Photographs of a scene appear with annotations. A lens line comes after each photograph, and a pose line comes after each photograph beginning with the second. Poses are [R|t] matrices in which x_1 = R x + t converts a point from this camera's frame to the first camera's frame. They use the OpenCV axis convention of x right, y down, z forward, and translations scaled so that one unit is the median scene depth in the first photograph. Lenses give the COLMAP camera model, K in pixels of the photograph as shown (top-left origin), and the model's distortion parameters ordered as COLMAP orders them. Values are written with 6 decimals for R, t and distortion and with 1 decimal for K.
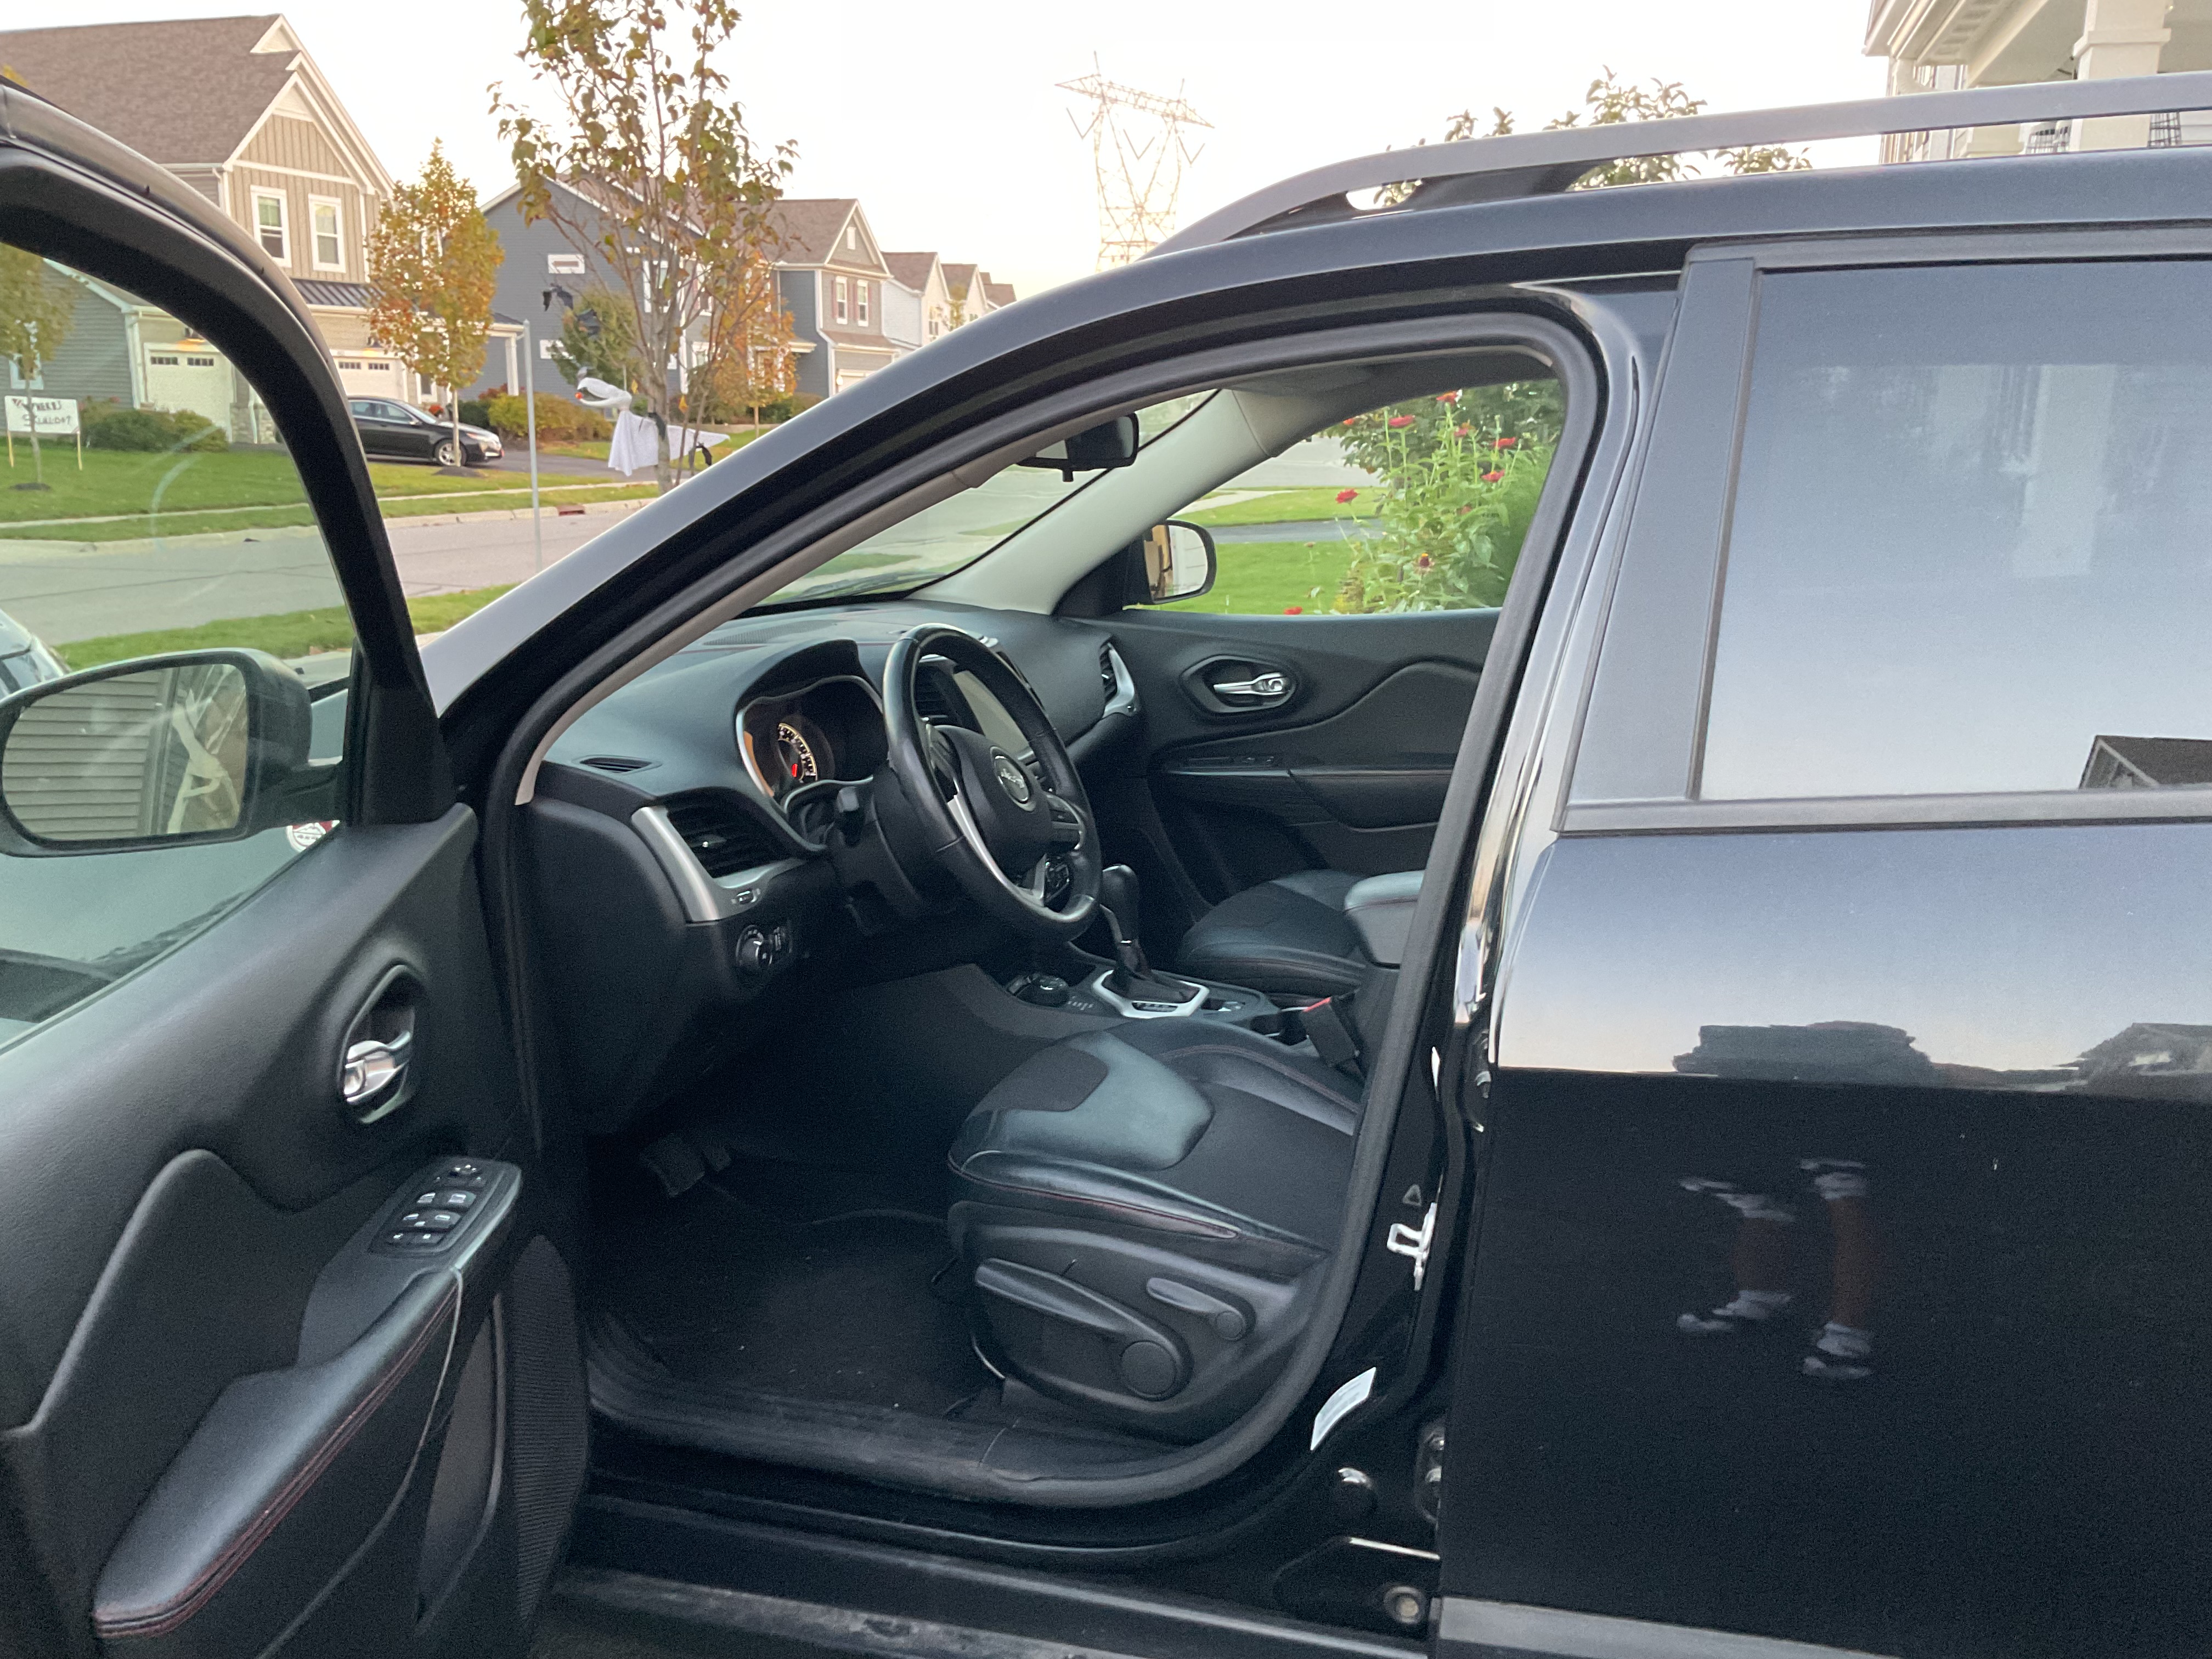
lens RADIAL K [[1900.9, 0, 1110.6], [0, 1900.9, 803.7], [0, 0, 1]] dist [-0.006807, -0.013445]
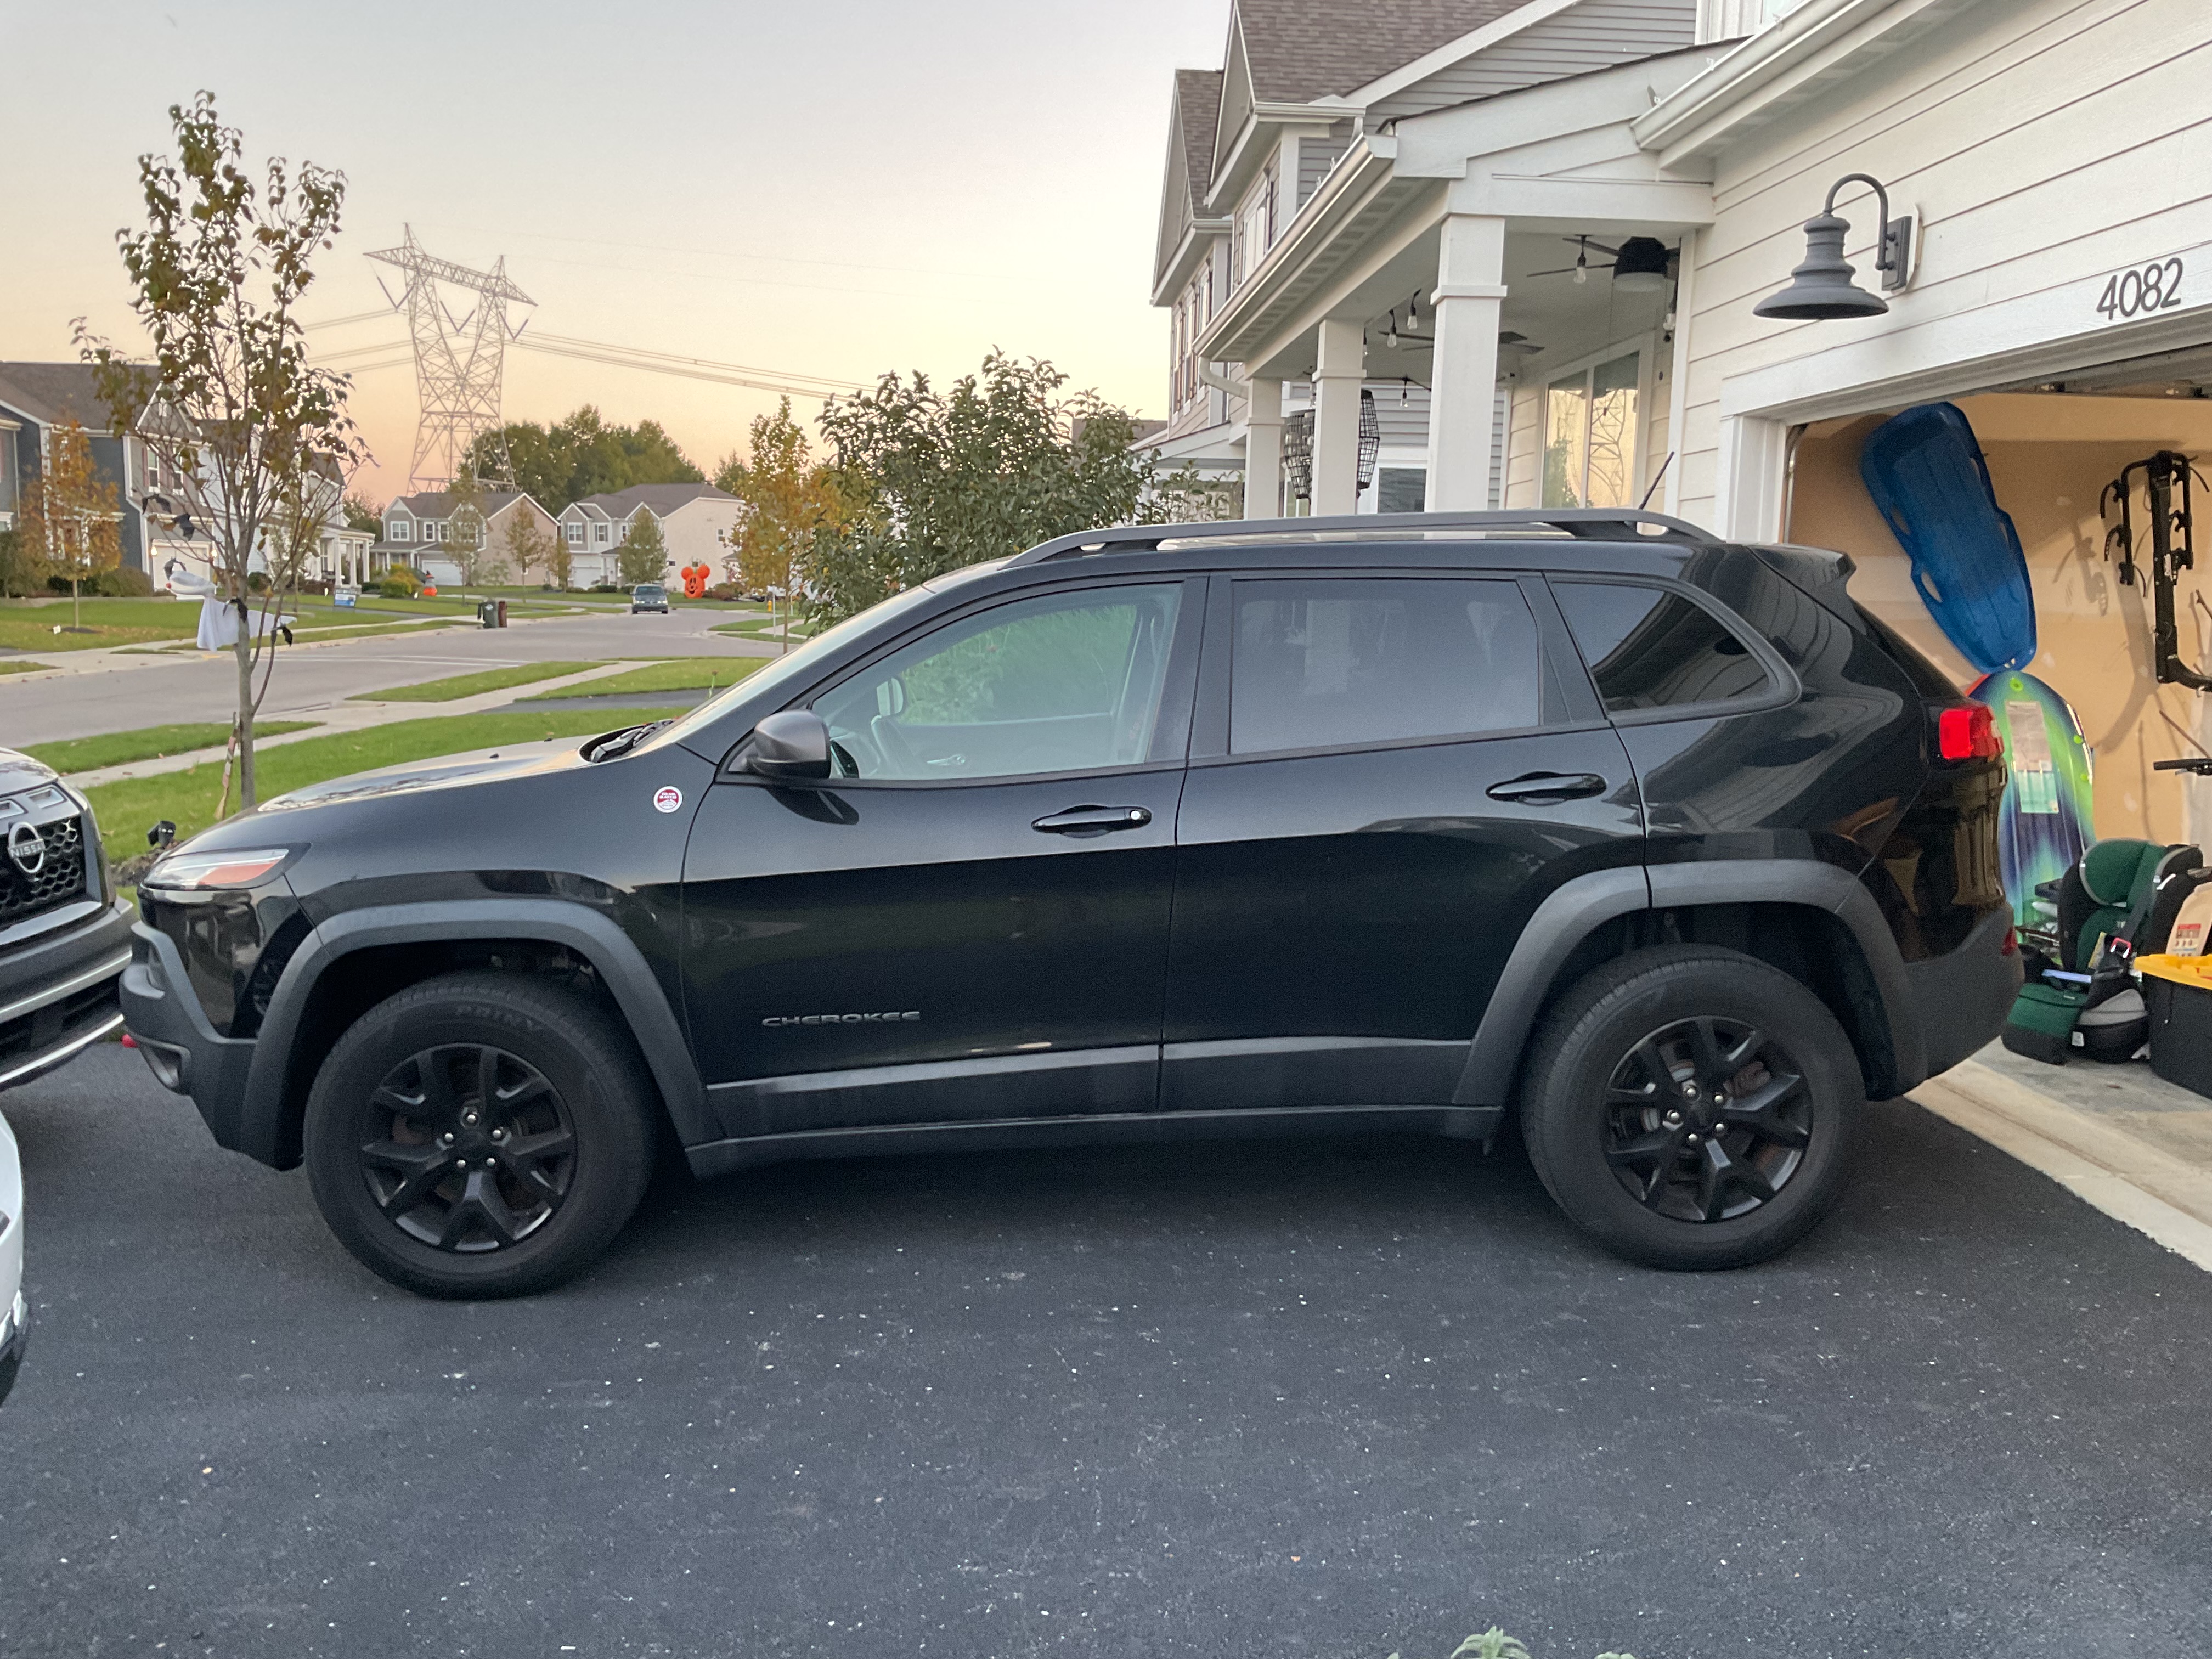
lens RADIAL K [[1874.5, 0, 1106.0], [0, 1874.5, 829.5], [0, 0, 1]] dist [0.066248, -0.159611]
pose [[0.940143, -0.040627, 0.338351, -0.088116], [0.065293, 0.995948, -0.061836, 0.027946], [-0.334468, 0.080226, 0.938986, -0.170984]]
